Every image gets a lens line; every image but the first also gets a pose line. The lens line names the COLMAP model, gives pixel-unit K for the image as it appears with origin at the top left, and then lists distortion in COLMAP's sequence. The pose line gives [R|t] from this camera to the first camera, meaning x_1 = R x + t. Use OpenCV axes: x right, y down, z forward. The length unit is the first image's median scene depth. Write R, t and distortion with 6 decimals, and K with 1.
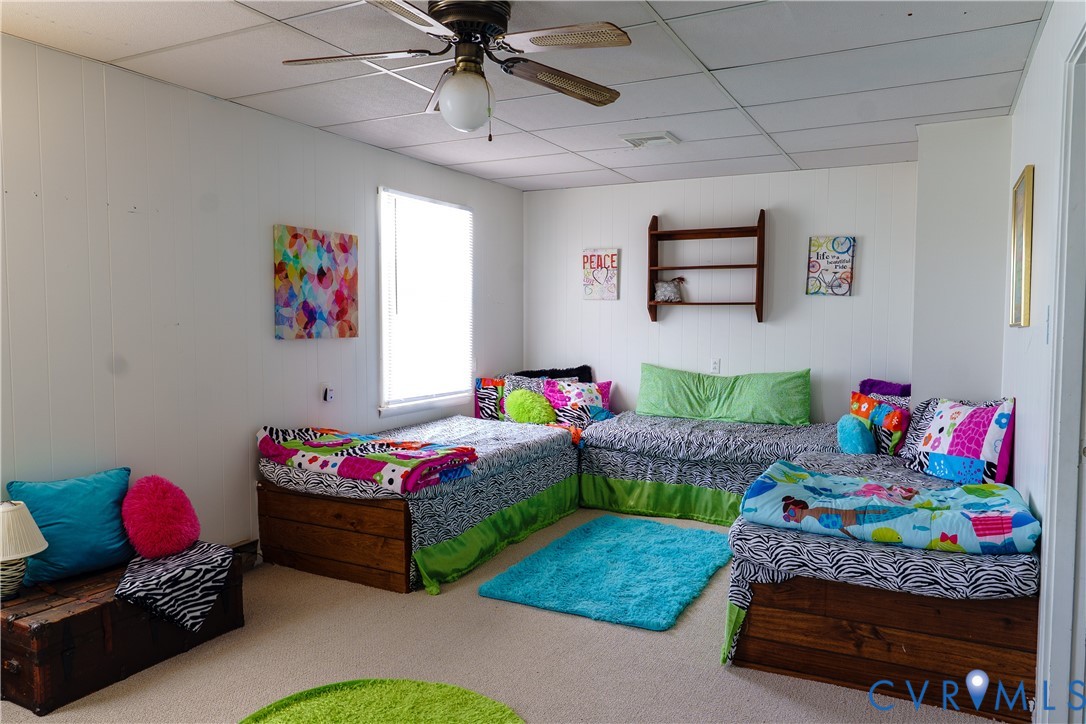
lens RADIAL K [[754.8, 0, 543.3], [0, 754.8, 355.9], [0, 0, 1]] dist [-0.019268, 0.025501]
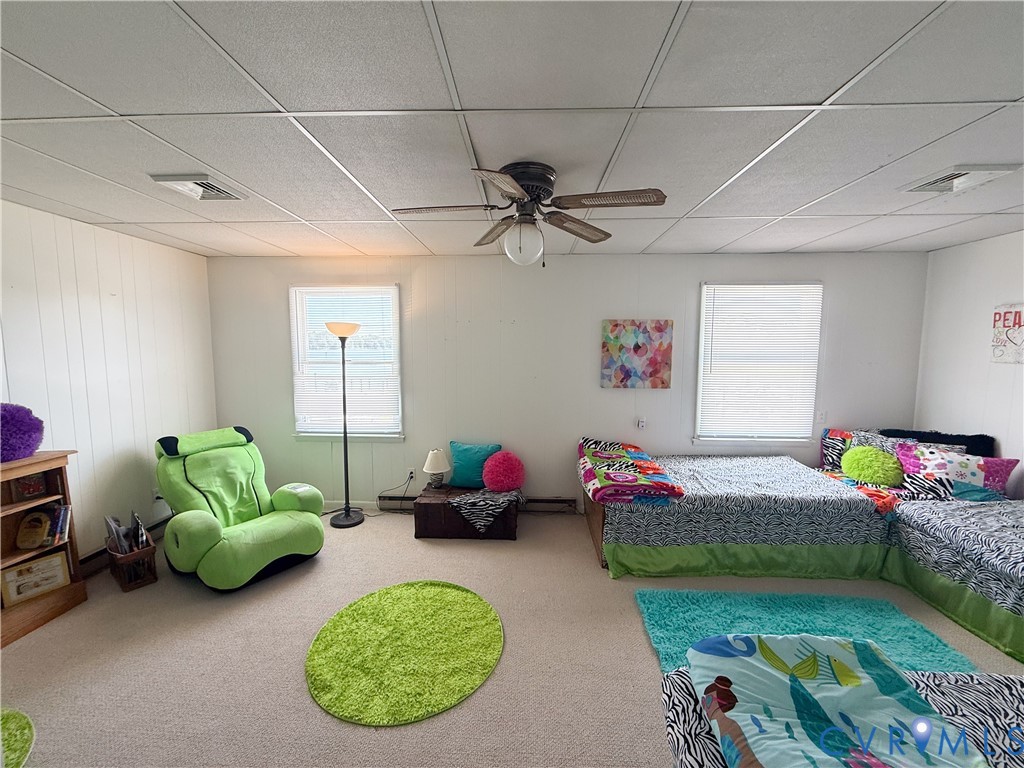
lens RADIAL K [[409.2, 0, 512.0], [0, 409.2, 384.0], [0, 0, 1]] dist [-0.000201, -0.000205]
pose [[0.419769, 0.082690, -0.903856, 0.357693], [-0.049540, 0.996444, 0.068153, -0.075344], [0.906278, 0.016168, 0.422373, 0.391281]]
